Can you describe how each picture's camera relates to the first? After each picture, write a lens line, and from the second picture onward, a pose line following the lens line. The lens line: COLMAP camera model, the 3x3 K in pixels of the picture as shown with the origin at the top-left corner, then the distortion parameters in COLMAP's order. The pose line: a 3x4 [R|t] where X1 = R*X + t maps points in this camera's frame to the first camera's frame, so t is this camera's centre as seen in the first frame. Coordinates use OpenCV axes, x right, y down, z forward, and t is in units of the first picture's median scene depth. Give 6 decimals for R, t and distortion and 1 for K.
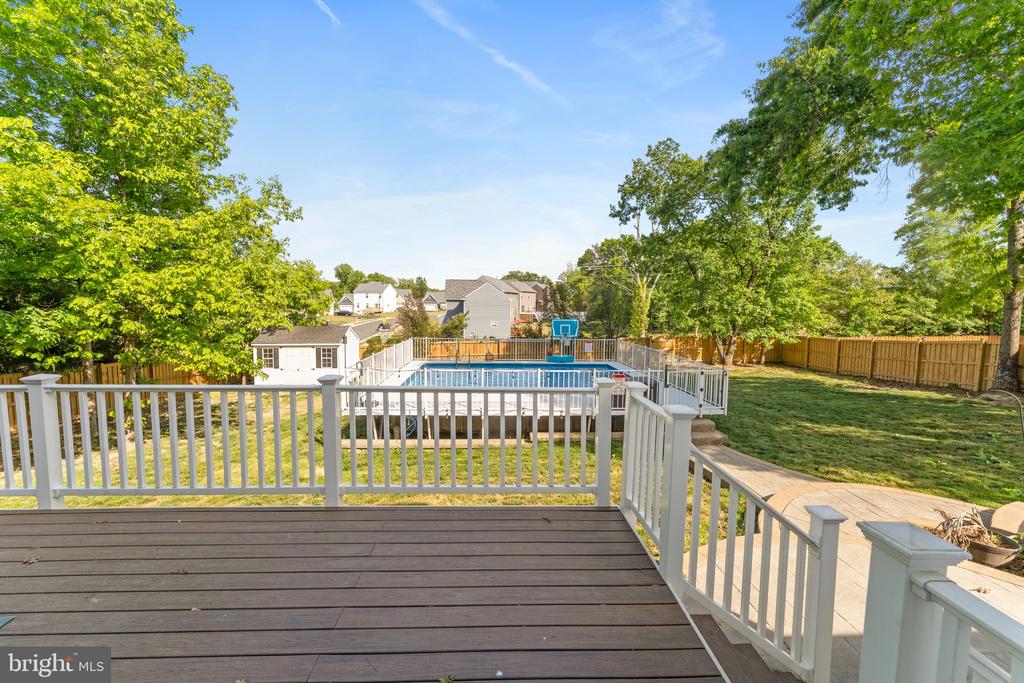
lens RADIAL K [[413.0, 0, 503.3], [0, 413.0, 348.5], [0, 0, 1]] dist [0.001804, -0.000726]
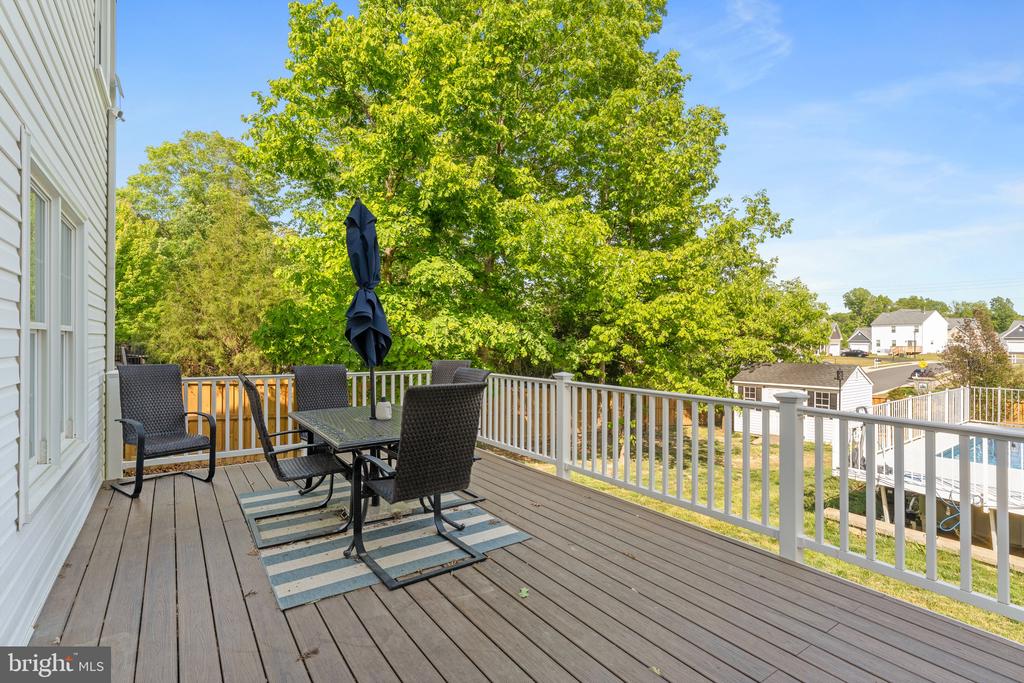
lens RADIAL K [[482.6, 0, 508.5], [0, 482.6, 339.5], [0, 0, 1]] dist [-0.001333, 0.001690]
pose [[0.545777, -0.004830, -0.837917, 0.028040], [-0.090911, 0.993739, -0.064944, 0.026221], [0.832984, 0.111621, 0.541920, -0.001224]]
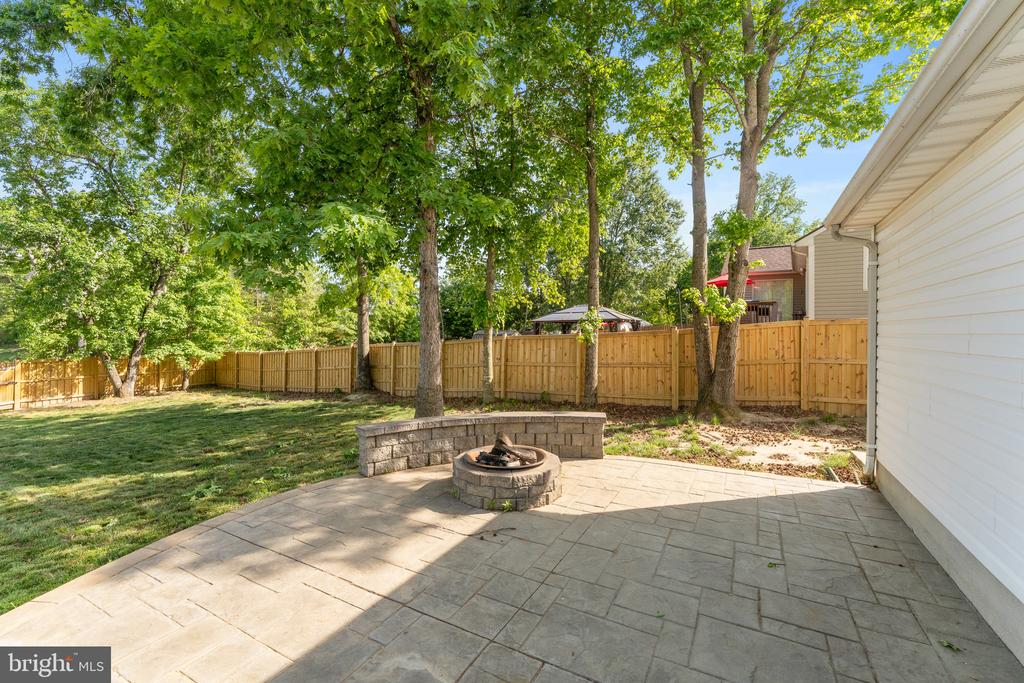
lens RADIAL K [[433.8, 0, 513.2], [0, 433.8, 329.3], [0, 0, 1]] dist [-0.001594, -0.000549]
pose [[0.511852, 0.001240, 0.859073, 0.650022], [0.087208, 0.994758, -0.053396, 0.059612], [-0.854636, 0.102249, 0.509061, 0.104952]]
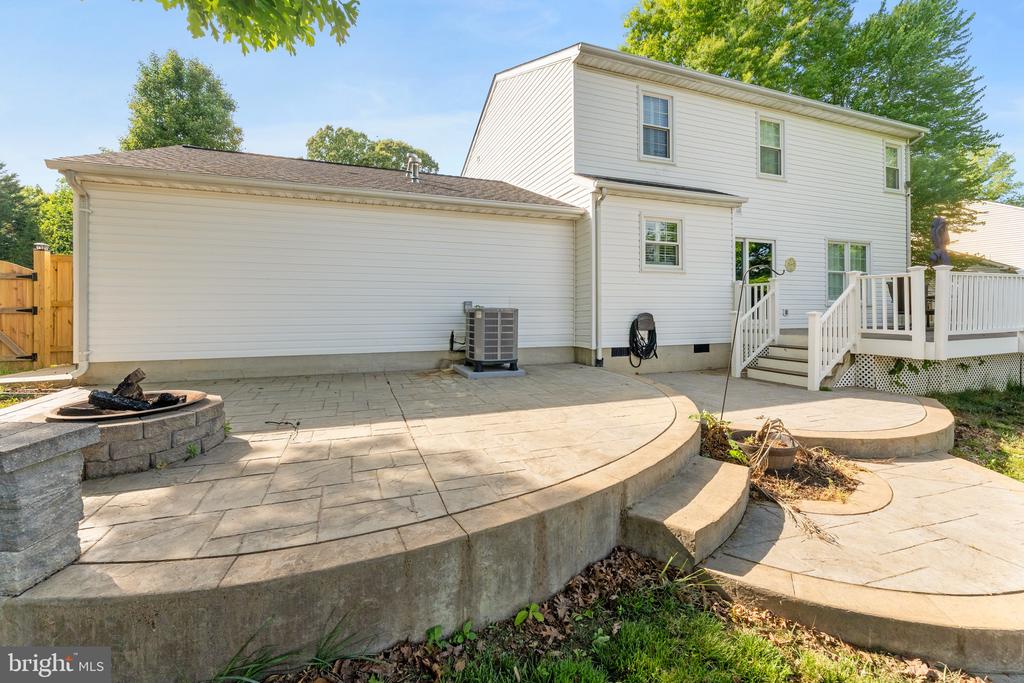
lens RADIAL K [[423.6, 0, 506.2], [0, 423.6, 319.3], [0, 0, 1]] dist [0.001367, -0.000011]
pose [[-0.948888, 0.001074, -0.315611, 0.919395], [-0.036348, 0.992969, 0.112660, 0.057685], [0.313513, 0.118374, -0.942177, 0.800477]]
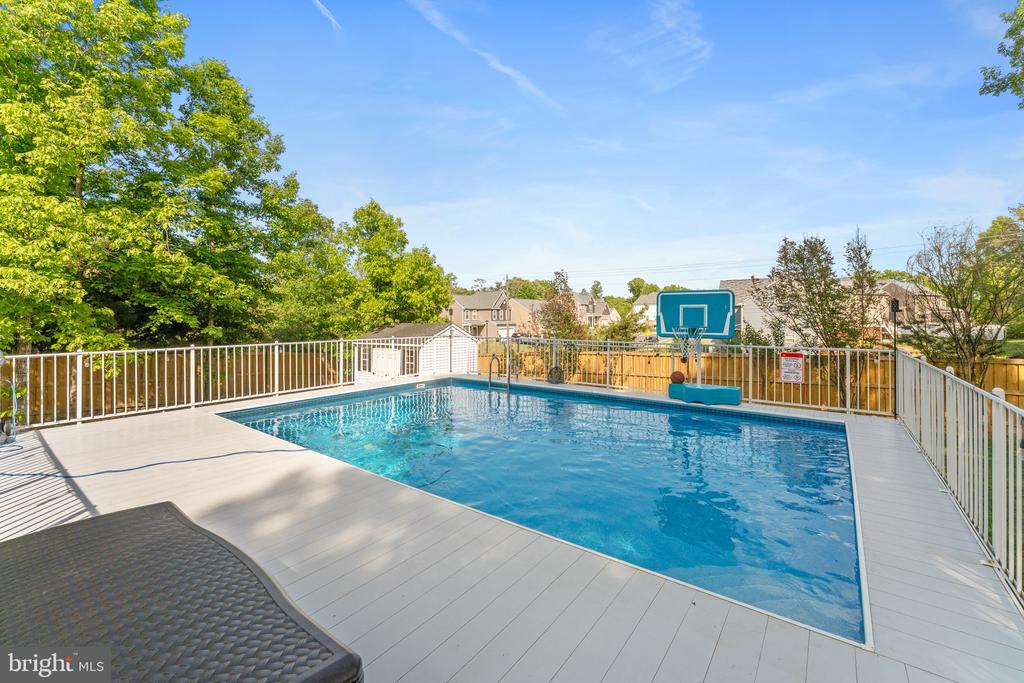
lens RADIAL K [[413.0, 0, 518.8], [0, 413.0, 321.9], [0, 0, 1]] dist [0.001804, -0.000726]
pose [[0.782656, -0.004055, -0.622441, 0.473423], [-0.062303, 0.994447, -0.084817, -0.001641], [0.619329, 0.105162, 0.778057, 1.067070]]
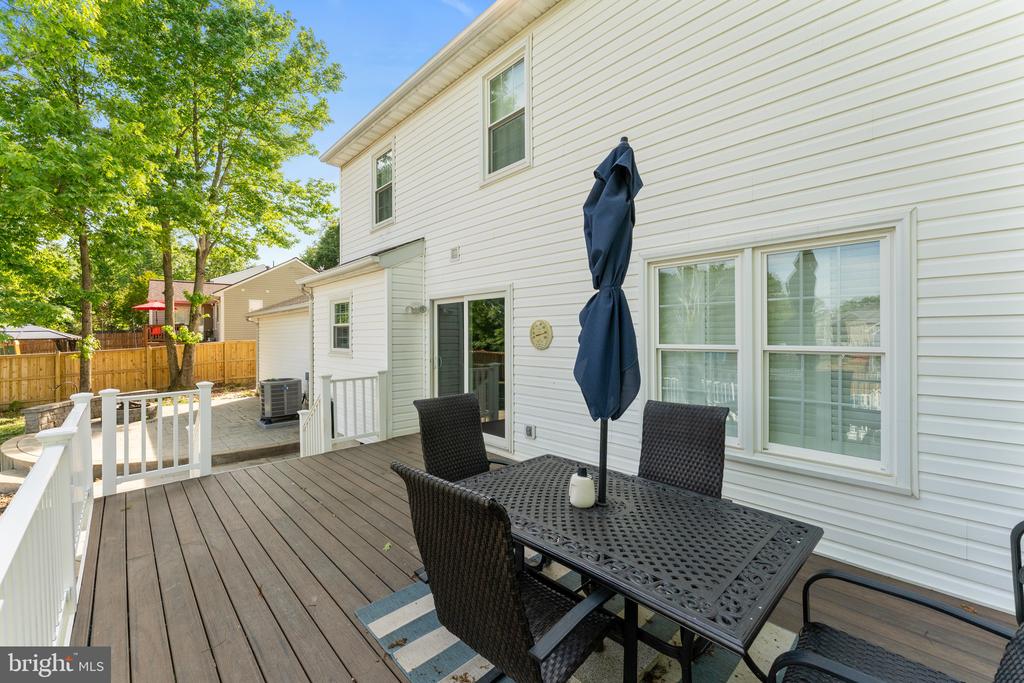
lens RADIAL K [[413.0, 0, 514.7], [0, 413.0, 332.3], [0, 0, 1]] dist [0.001804, -0.000726]
pose [[-0.667307, -0.001946, 0.744781, -0.552276], [0.081389, 0.993817, 0.075519, -0.034776], [-0.740323, 0.111012, -0.663022, 0.320781]]
